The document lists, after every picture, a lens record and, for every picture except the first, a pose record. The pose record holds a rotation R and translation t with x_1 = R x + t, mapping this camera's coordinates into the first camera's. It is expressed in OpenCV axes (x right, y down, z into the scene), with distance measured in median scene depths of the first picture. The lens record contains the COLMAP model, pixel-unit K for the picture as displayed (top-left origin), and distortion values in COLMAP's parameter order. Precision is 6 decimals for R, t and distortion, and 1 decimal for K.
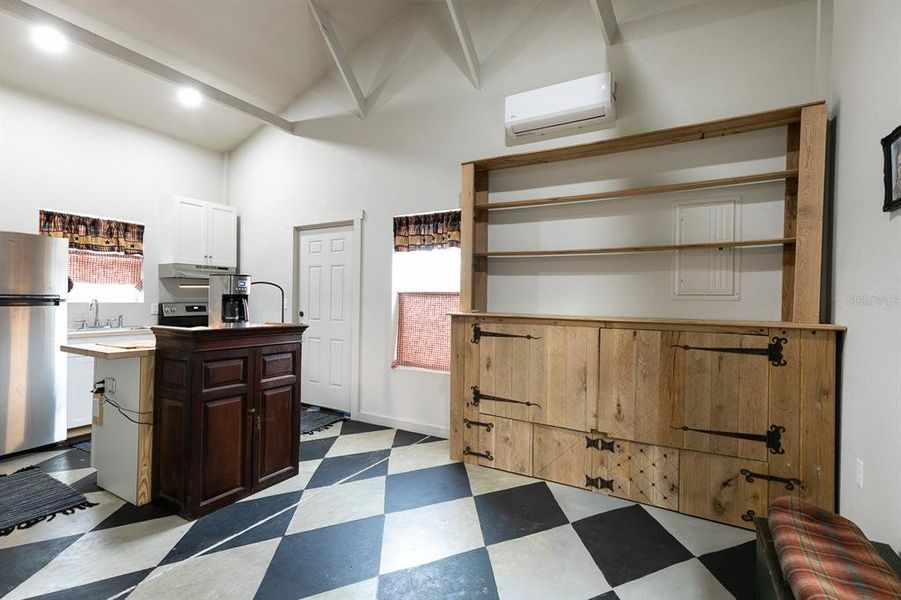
lens RADIAL K [[416.2, 0, 441.6], [0, 416.2, 301.2], [0, 0, 1]] dist [0.005944, -0.002395]
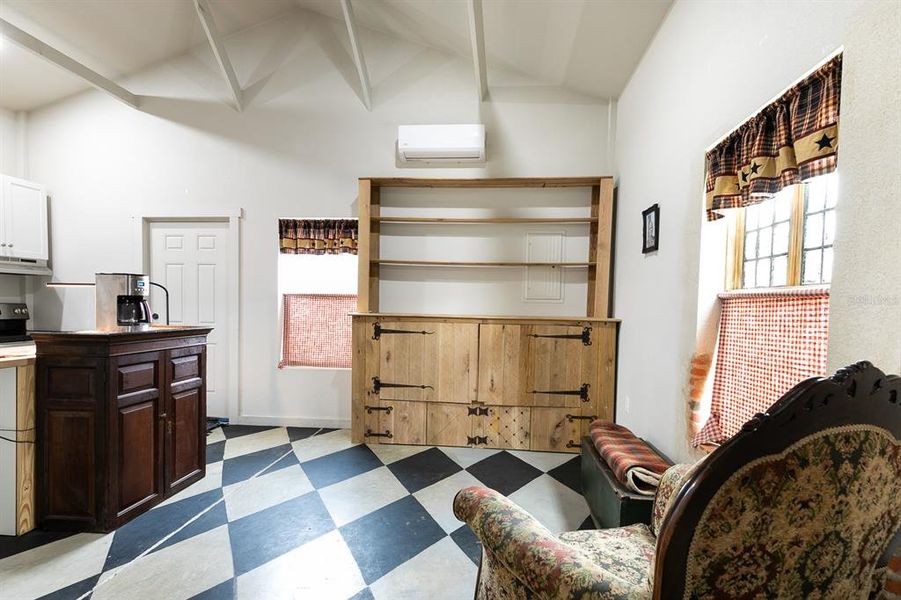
lens RADIAL K [[416.2, 0, 460.3], [0, 416.2, 320.7], [0, 0, 1]] dist [0.005944, -0.002395]
pose [[0.903213, -0.015470, 0.428913, -0.200255], [-0.003567, 0.999045, 0.043544, -0.002292], [-0.429177, -0.040860, 0.902296, -0.136004]]
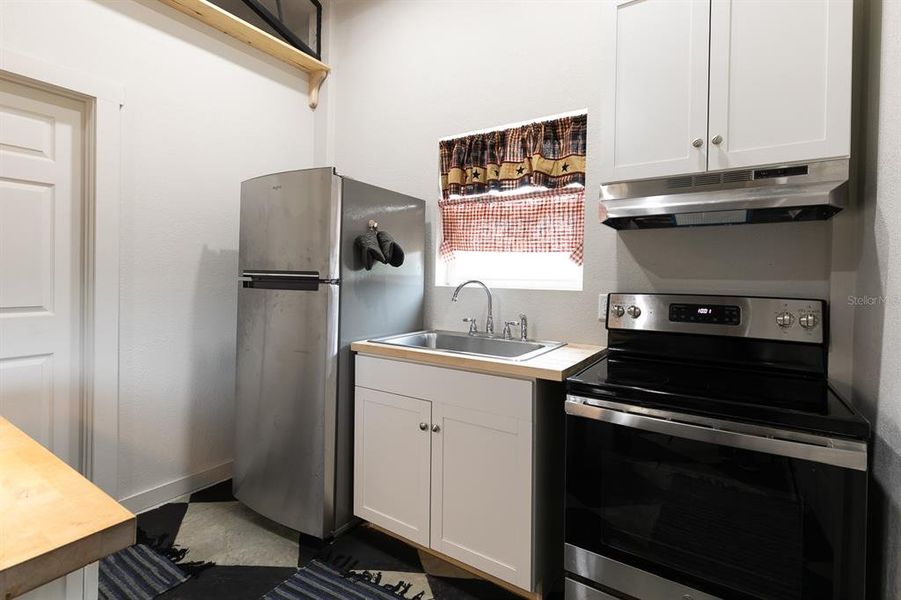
lens RADIAL K [[416.2, 0, 452.3], [0, 416.2, 280.4], [0, 0, 1]] dist [0.005944, -0.002395]
pose [[-0.018216, -0.002679, -0.999830, -0.411158], [-0.018439, 0.999827, -0.002343, -0.006256], [0.999664, 0.018394, -0.018263, 1.304464]]
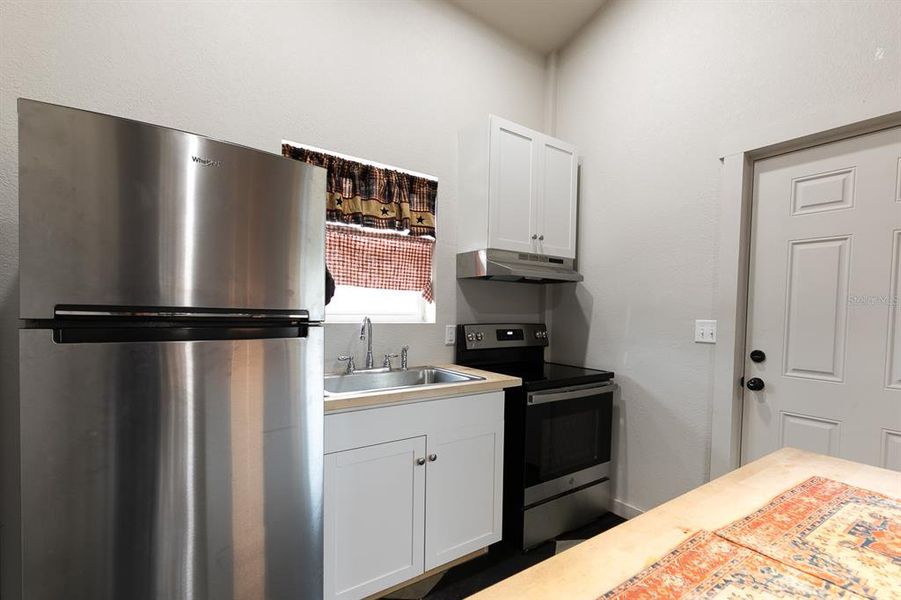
lens RADIAL K [[416.2, 0, 483.1], [0, 416.2, 324.7], [0, 0, 1]] dist [0.005944, -0.002395]
pose [[0.931482, 0.020670, -0.363201, -0.682145], [-0.011713, 0.999571, 0.026846, -0.015668], [0.363600, -0.020752, 0.931324, 0.765270]]
